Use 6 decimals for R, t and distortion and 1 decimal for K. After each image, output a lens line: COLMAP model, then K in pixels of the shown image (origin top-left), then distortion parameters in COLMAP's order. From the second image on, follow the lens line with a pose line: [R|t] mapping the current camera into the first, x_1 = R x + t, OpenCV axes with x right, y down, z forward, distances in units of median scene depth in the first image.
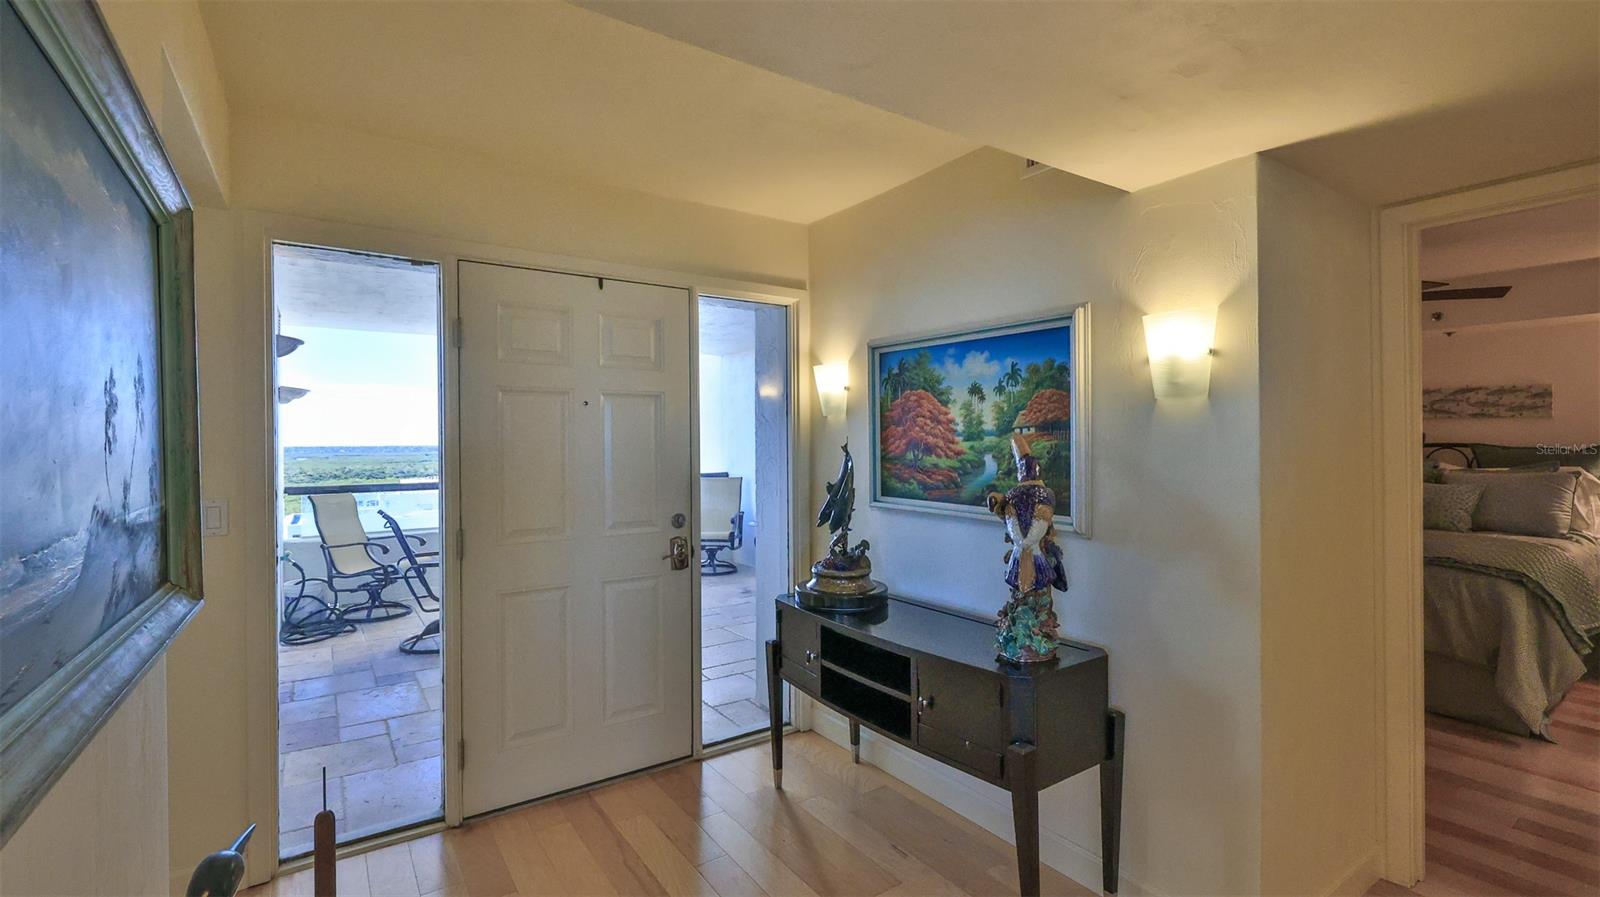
lens RADIAL K [[707.7, 0, 795.5], [0, 707.7, 442.8], [0, 0, 1]] dist [-0.000063, -0.000075]
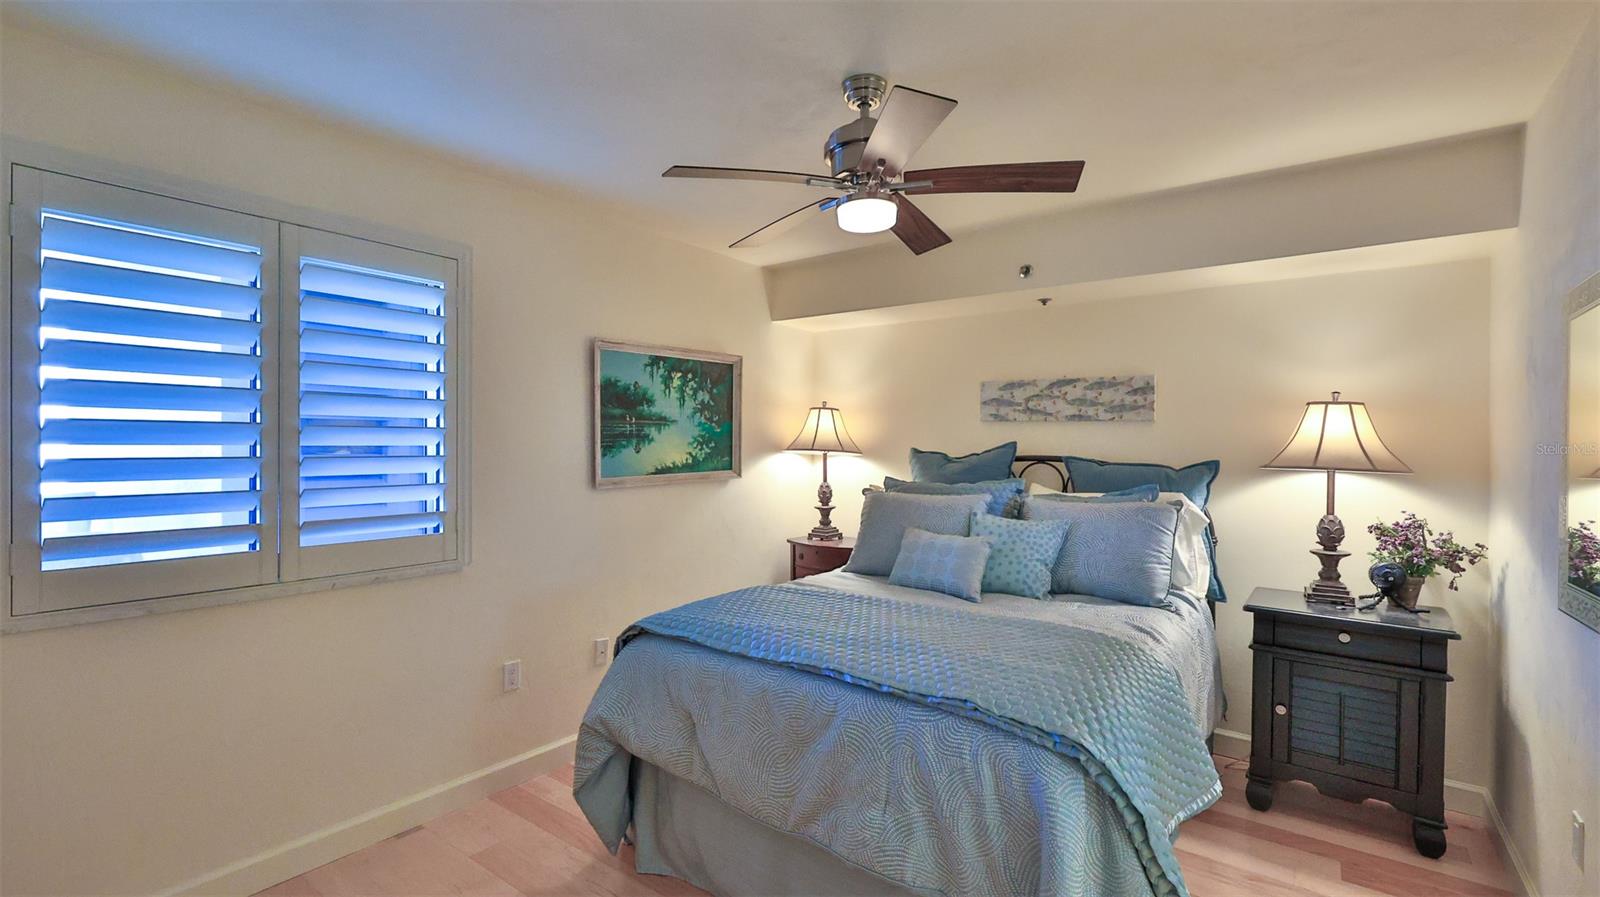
lens RADIAL K [[707.7, 0, 803.7], [0, 707.7, 453.5], [0, 0, 1]] dist [-0.000063, -0.000075]
pose [[0.942172, 0.011371, 0.334936, 0.530403], [-0.013308, 0.999905, 0.003488, -0.001640], [-0.334865, -0.007744, 0.942234, 0.474498]]
